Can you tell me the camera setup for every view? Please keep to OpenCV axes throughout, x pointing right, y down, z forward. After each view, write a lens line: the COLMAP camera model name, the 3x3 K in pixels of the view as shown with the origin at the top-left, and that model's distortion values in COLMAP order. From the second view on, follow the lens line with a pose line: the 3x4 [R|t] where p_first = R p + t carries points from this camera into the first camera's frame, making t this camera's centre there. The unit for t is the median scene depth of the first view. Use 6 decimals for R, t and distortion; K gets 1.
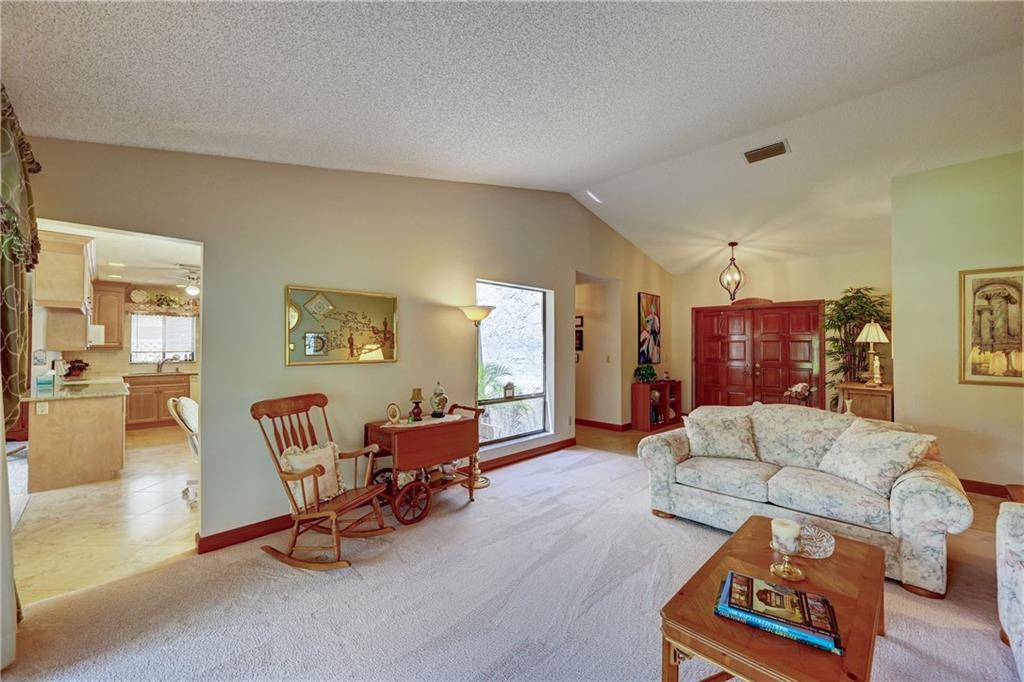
lens RADIAL K [[403.4, 0, 511.4], [0, 403.4, 344.0], [0, 0, 1]] dist [0.002015, -0.000080]
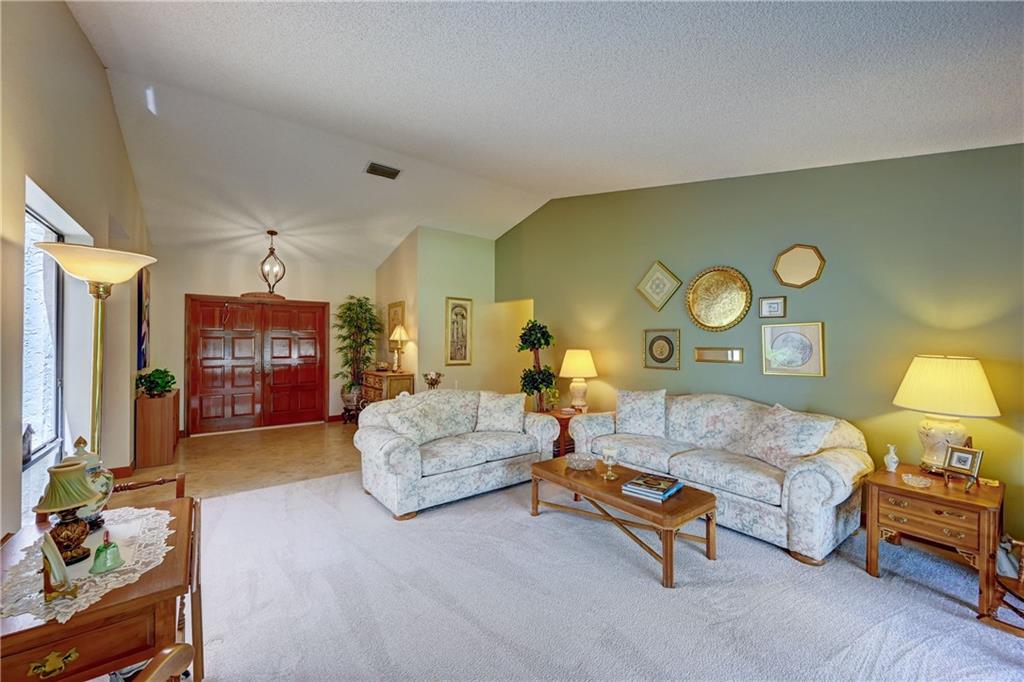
lens RADIAL K [[403.4, 0, 511.4], [0, 403.4, 344.0], [0, 0, 1]] dist [0.002015, -0.000080]
pose [[0.141156, -0.002725, 0.989984, -0.471990], [-0.004596, 0.999984, 0.003408, 0.002483], [-0.989977, -0.005031, 0.141141, 0.526763]]
